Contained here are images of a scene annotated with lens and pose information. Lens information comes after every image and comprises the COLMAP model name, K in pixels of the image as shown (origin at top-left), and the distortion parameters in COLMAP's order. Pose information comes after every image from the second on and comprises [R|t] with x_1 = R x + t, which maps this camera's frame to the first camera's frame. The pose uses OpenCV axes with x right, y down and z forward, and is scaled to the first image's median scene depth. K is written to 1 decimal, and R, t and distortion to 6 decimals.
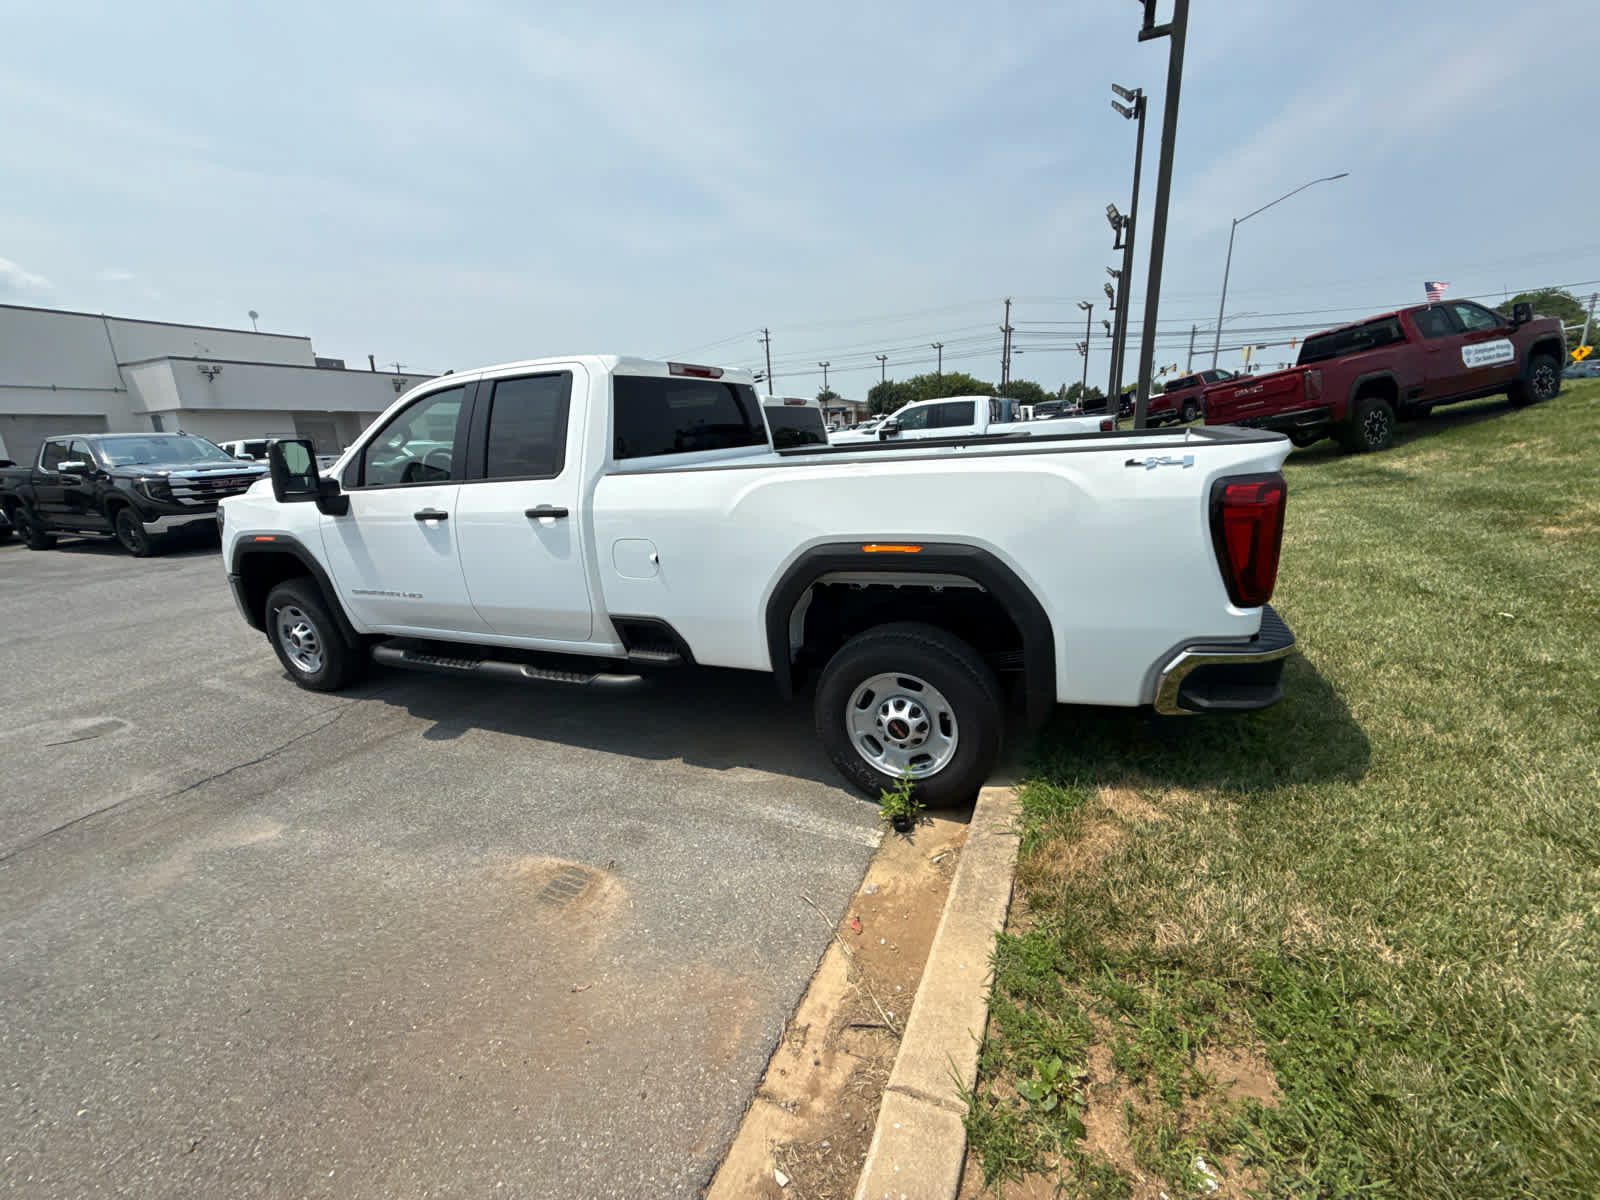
lens RADIAL K [[637.0, 0, 803.0], [0, 637.0, 597.9], [0, 0, 1]] dist [0.000077, 0.000096]
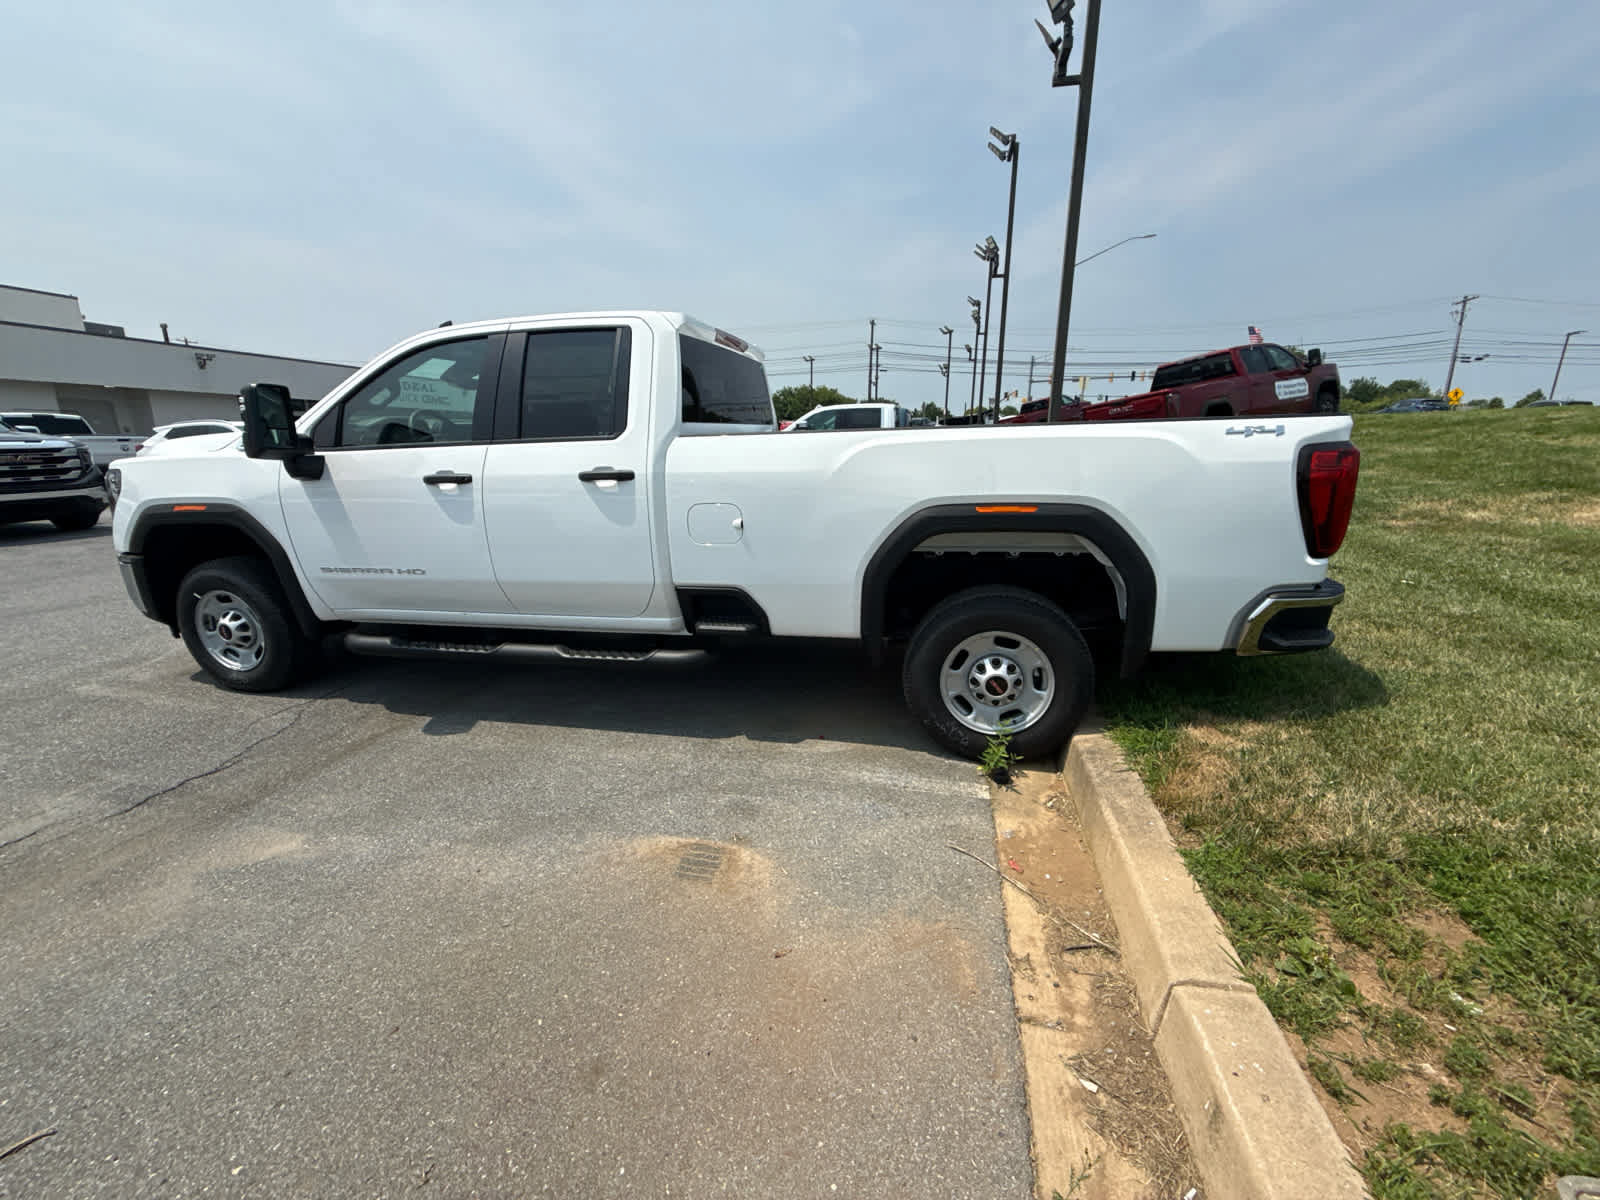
lens RADIAL K [[637.0, 0, 802.6], [0, 637.0, 598.0], [0, 0, 1]] dist [0.000077, 0.000096]
pose [[0.978167, -0.010437, 0.207556, -0.321027], [0.013340, 0.999832, -0.012591, 0.060560], [-0.207390, 0.015085, 0.978142, 0.036289]]
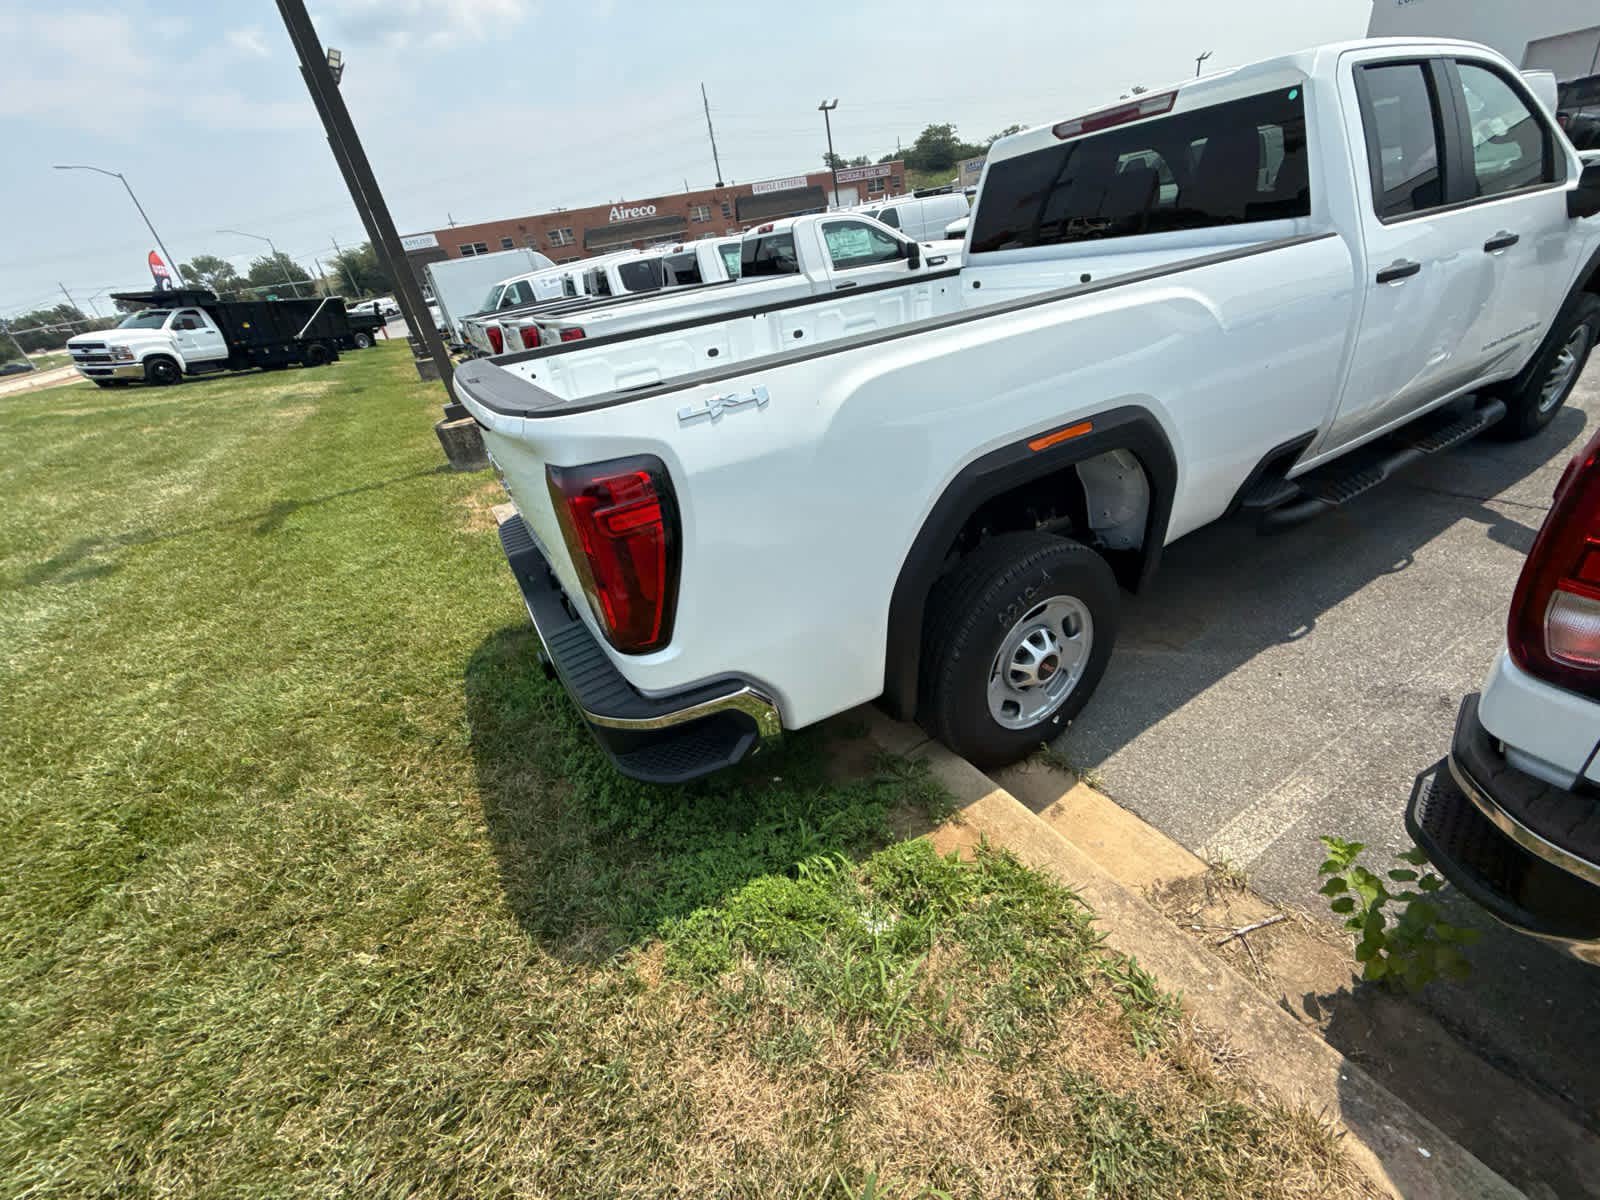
lens RADIAL K [[637.0, 0, 808.8], [0, 637.0, 593.4], [0, 0, 1]] dist [0.000077, 0.000096]
pose [[-0.559667, 0.517424, -0.647337, 0.928790], [-0.030044, 0.767949, 0.639806, -0.474463], [0.828173, 0.377527, -0.414250, 1.470367]]
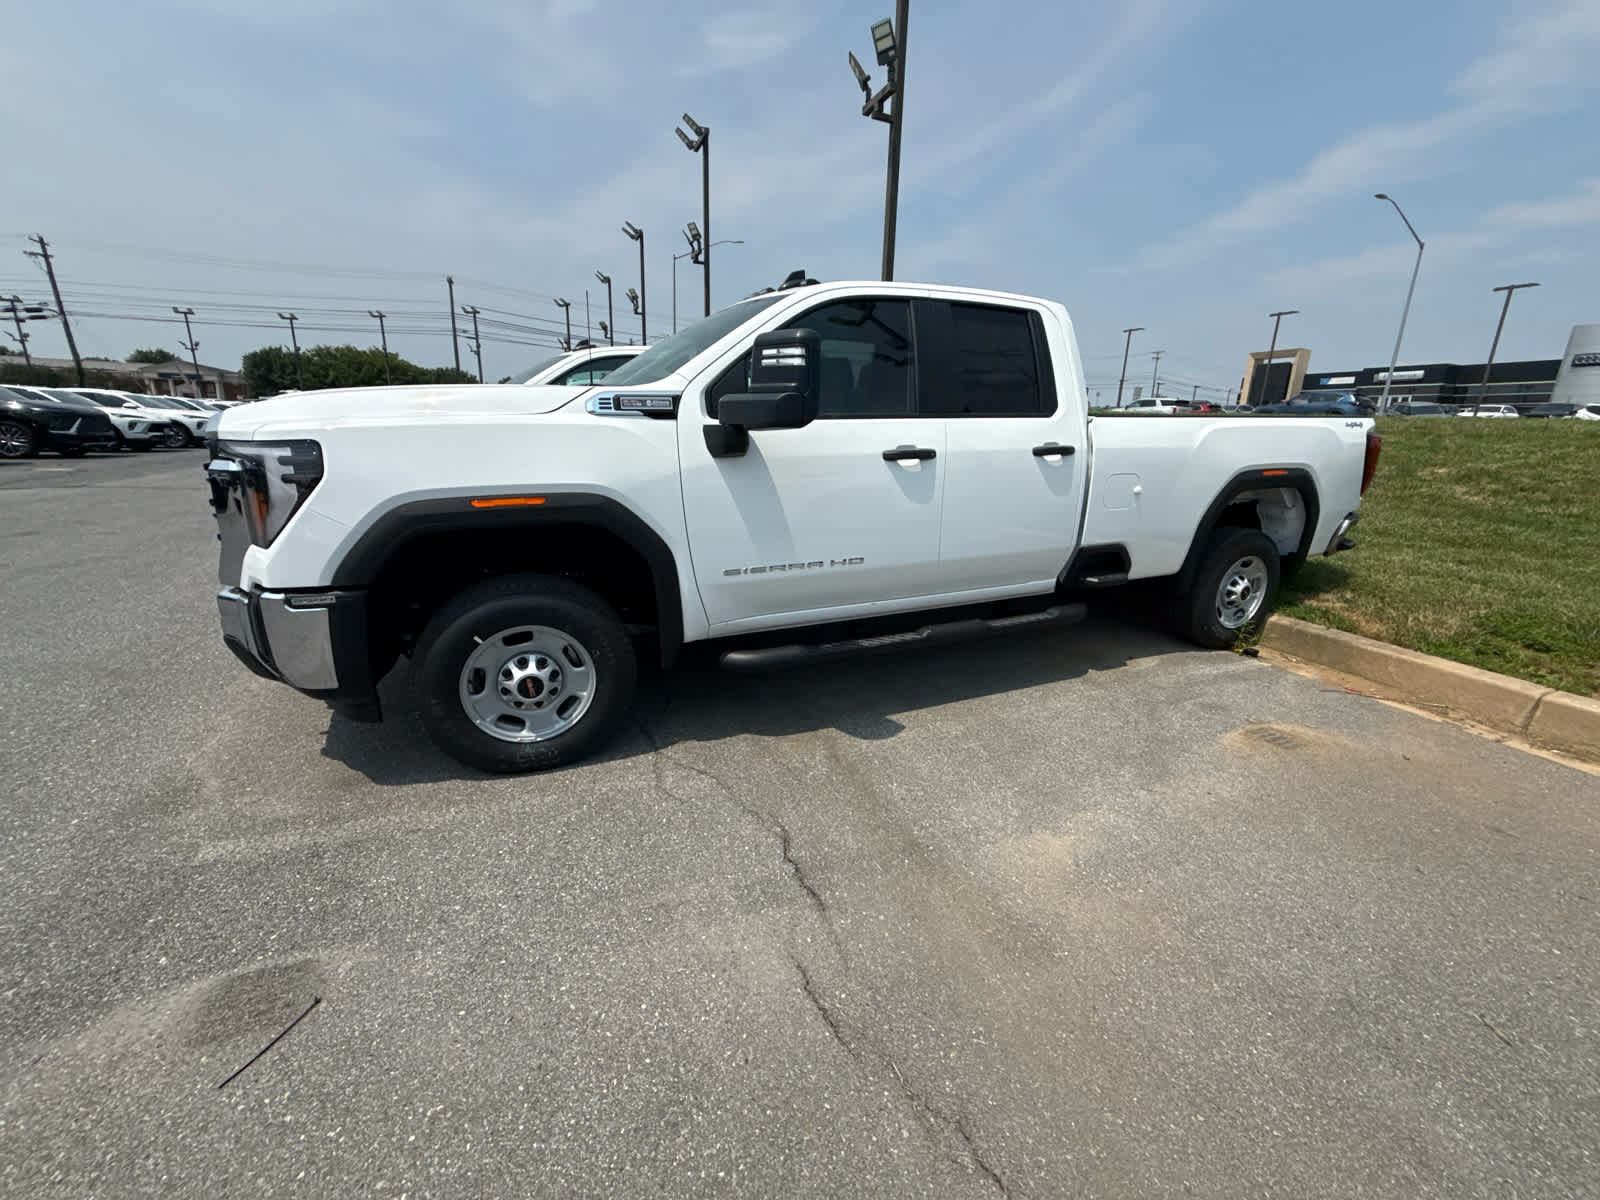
lens RADIAL K [[637.0, 0, 803.3], [0, 637.0, 597.2], [0, 0, 1]] dist [0.000077, 0.000096]
pose [[0.672080, -0.134792, 0.728107, -1.449226], [0.133148, 0.989264, 0.060236, -0.017672], [-0.728410, 0.056463, 0.682812, 0.619735]]
